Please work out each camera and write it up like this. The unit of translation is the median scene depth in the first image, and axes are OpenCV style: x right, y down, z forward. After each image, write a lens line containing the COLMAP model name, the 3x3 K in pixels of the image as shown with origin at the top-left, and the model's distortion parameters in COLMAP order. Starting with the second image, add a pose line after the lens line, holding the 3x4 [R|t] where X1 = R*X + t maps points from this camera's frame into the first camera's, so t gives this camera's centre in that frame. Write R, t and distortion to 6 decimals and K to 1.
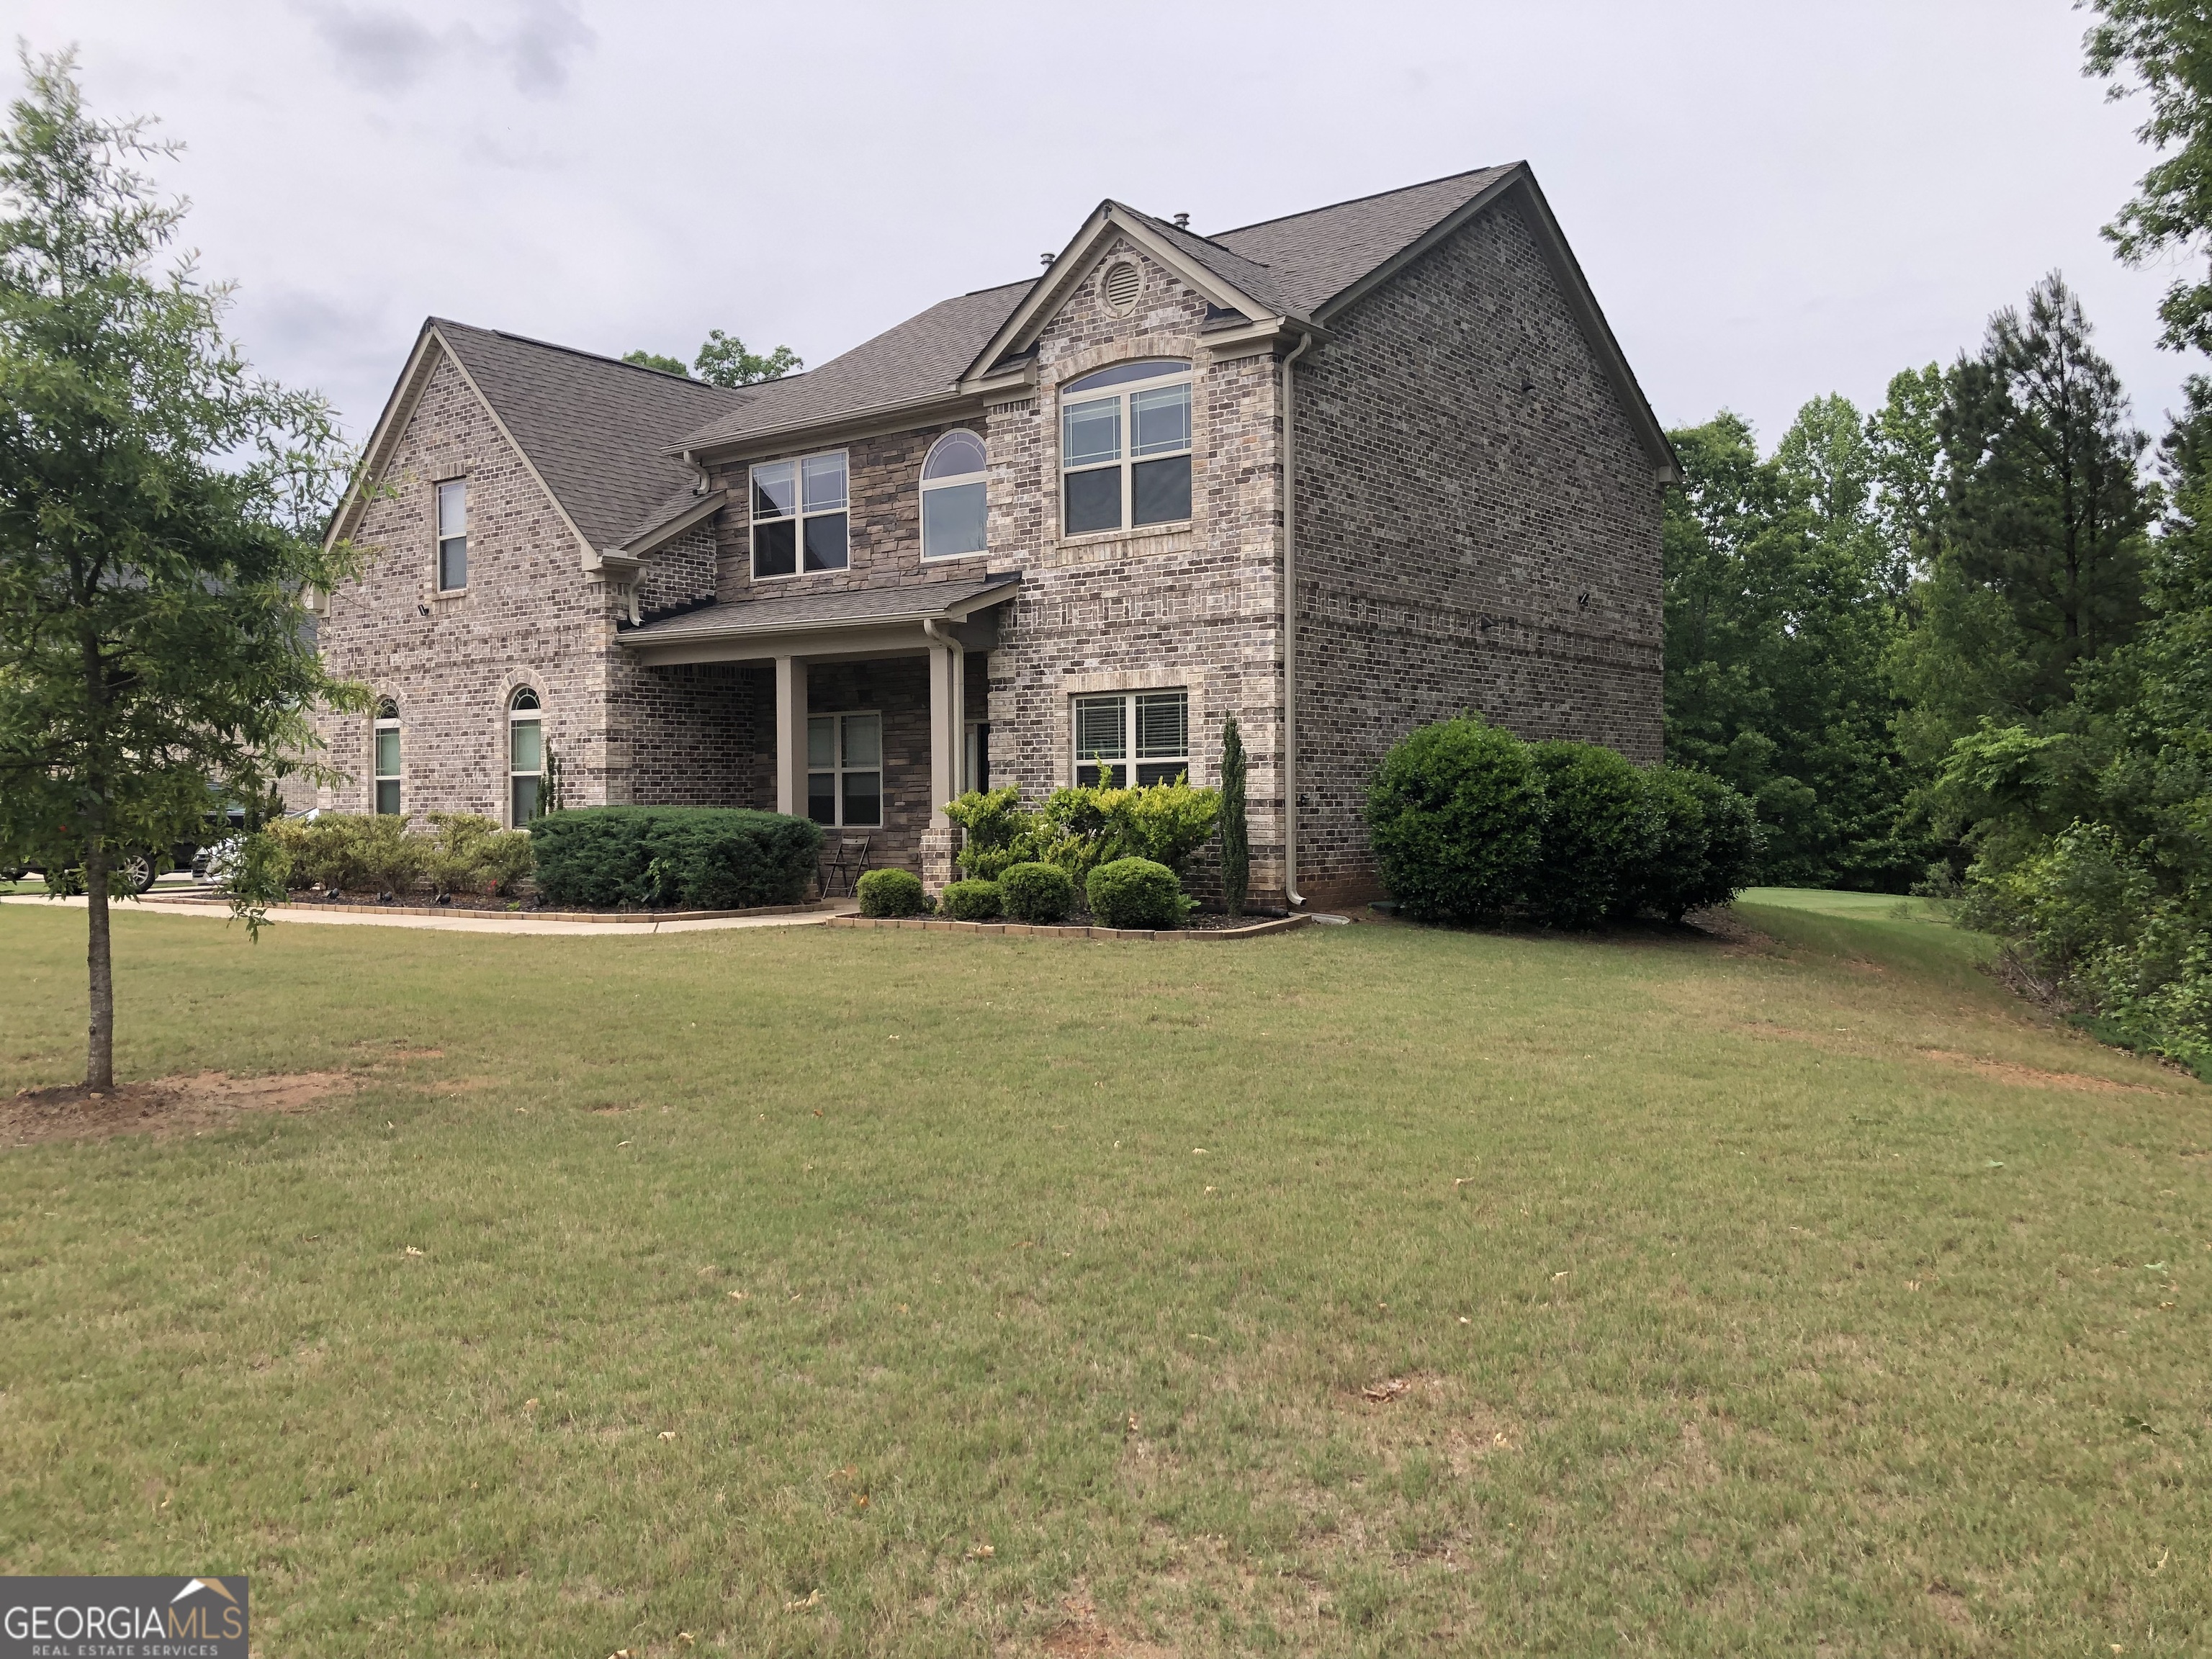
lens RADIAL K [[1807.3, 0, 1115.1], [0, 1807.3, 843.5], [0, 0, 1]] dist [0.039819, -0.055191]
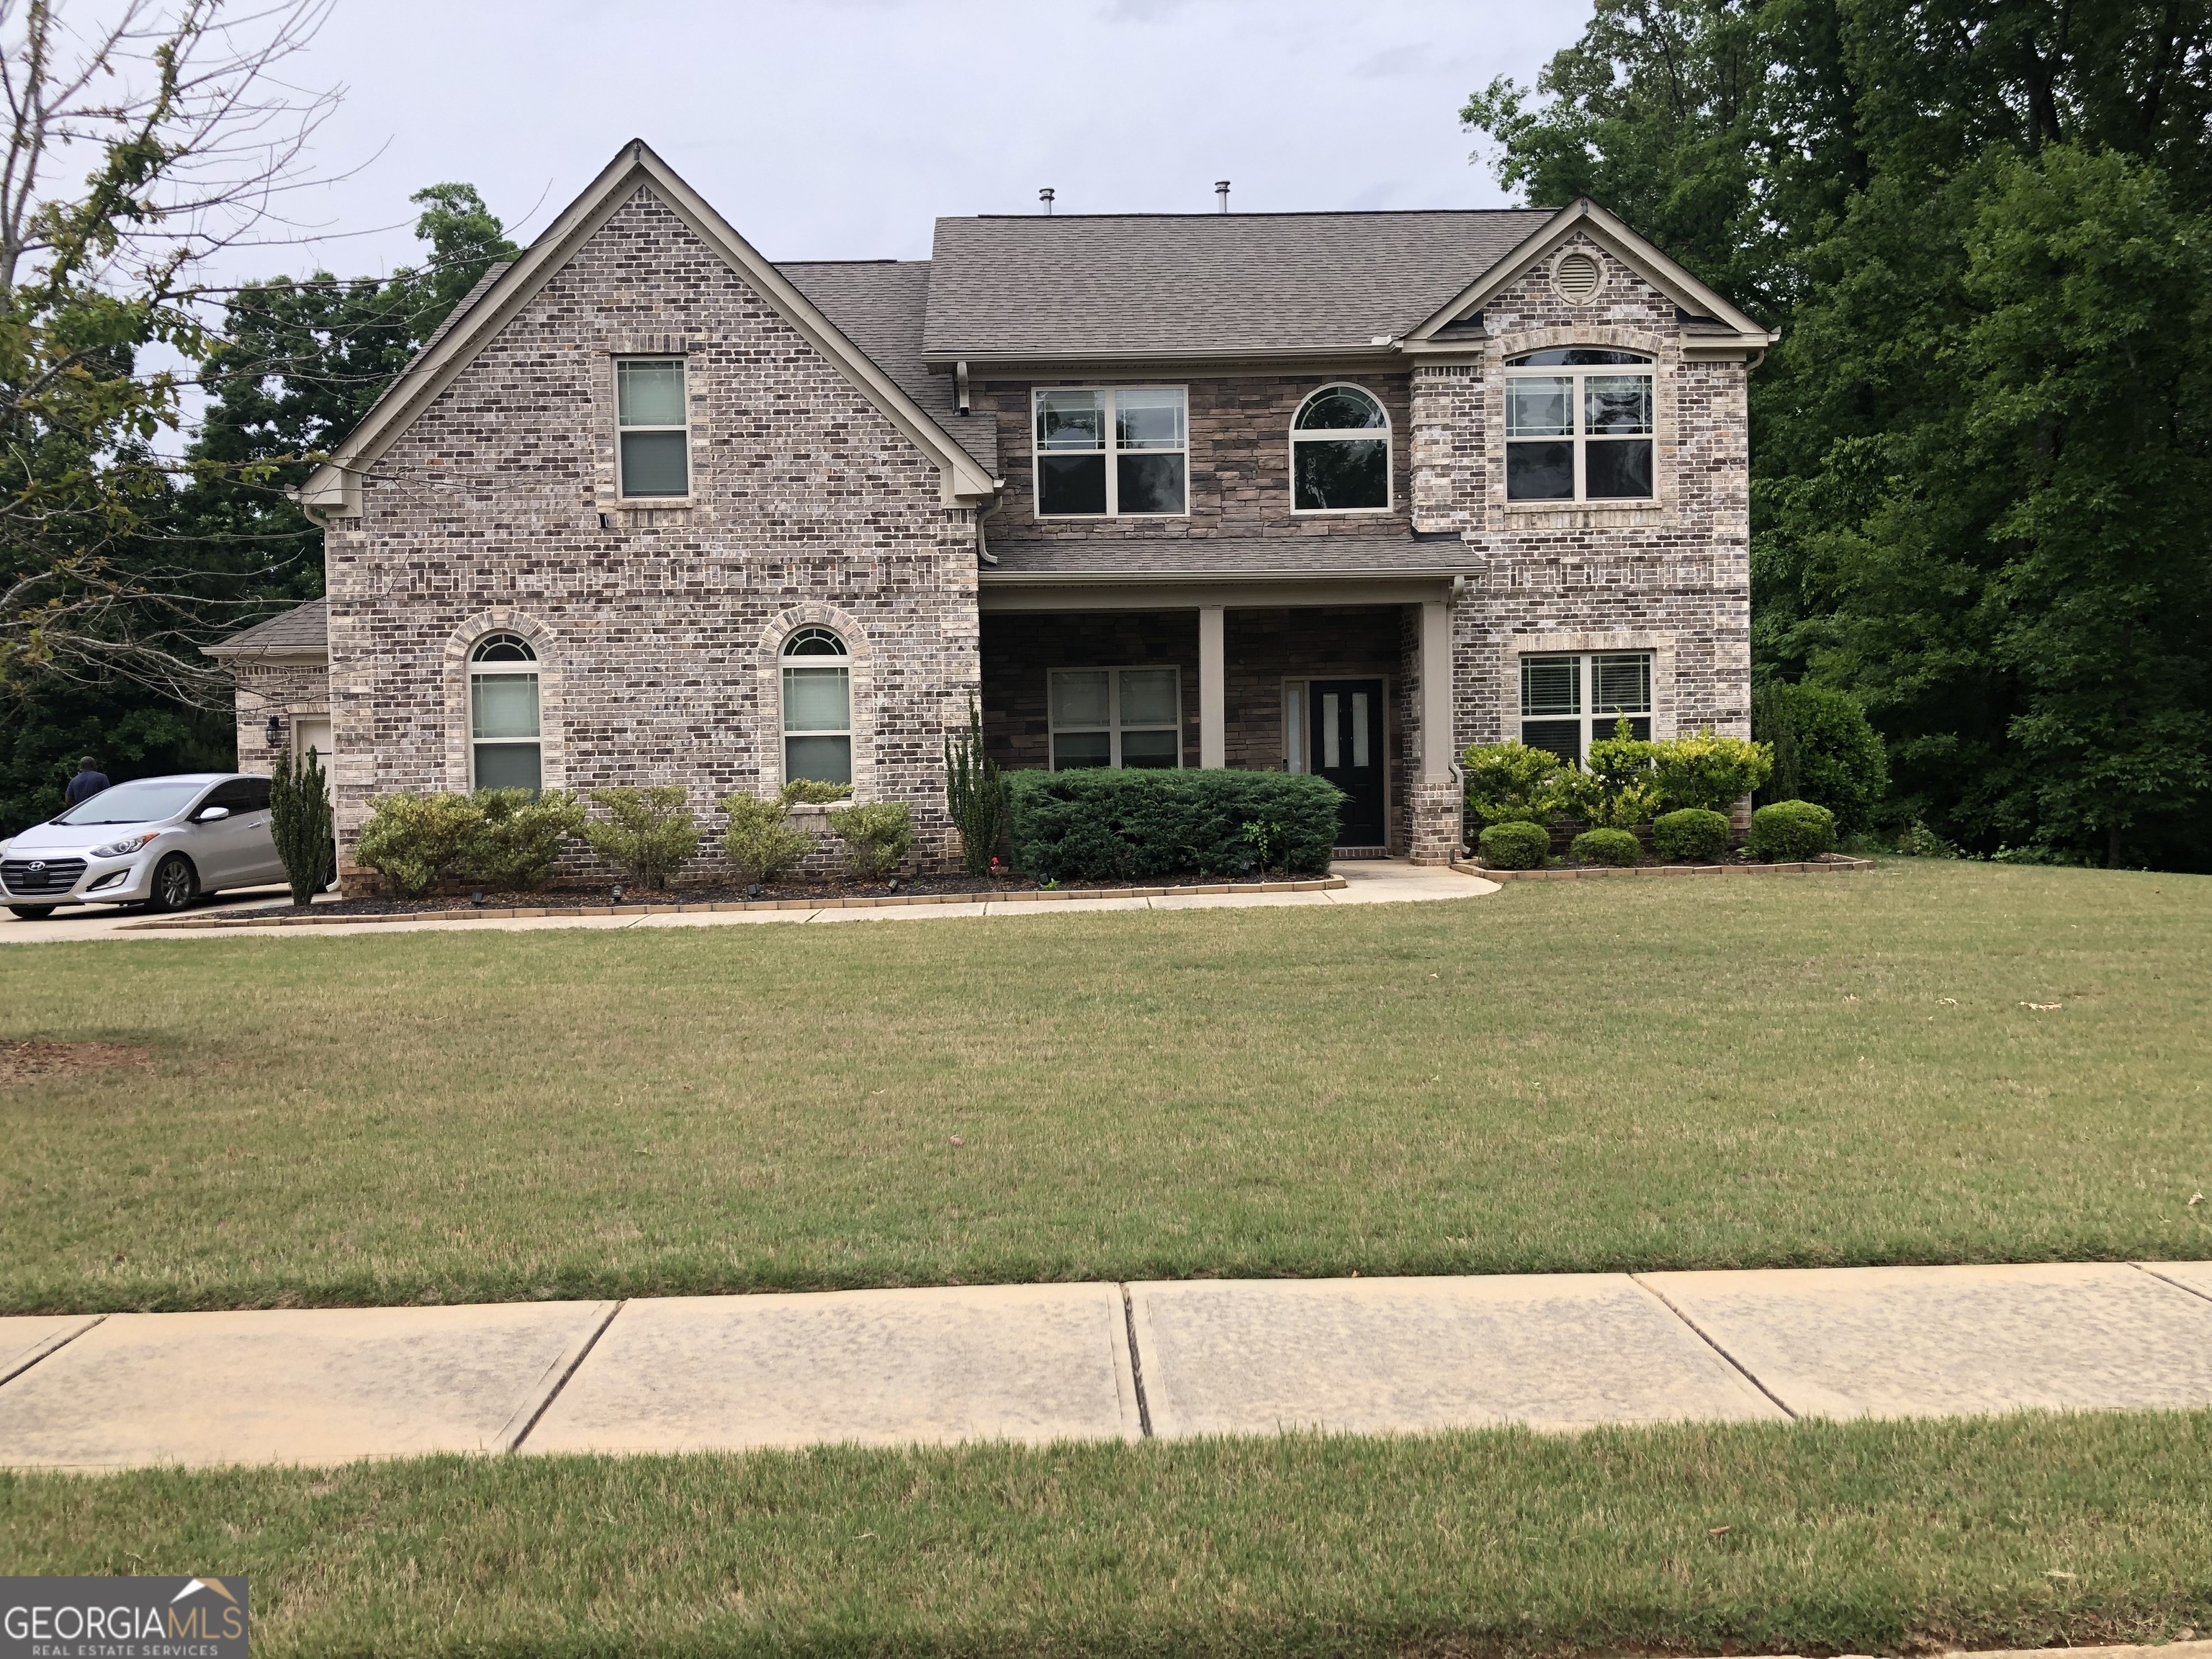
lens RADIAL K [[1807.3, 0, 1099.4], [0, 1807.3, 825.9], [0, 0, 1]] dist [0.039819, -0.055191]
pose [[0.761606, -0.034662, 0.647113, -0.897219], [0.033544, 0.999338, 0.014049, -0.004917], [-0.647171, 0.011007, 0.762265, 0.353690]]
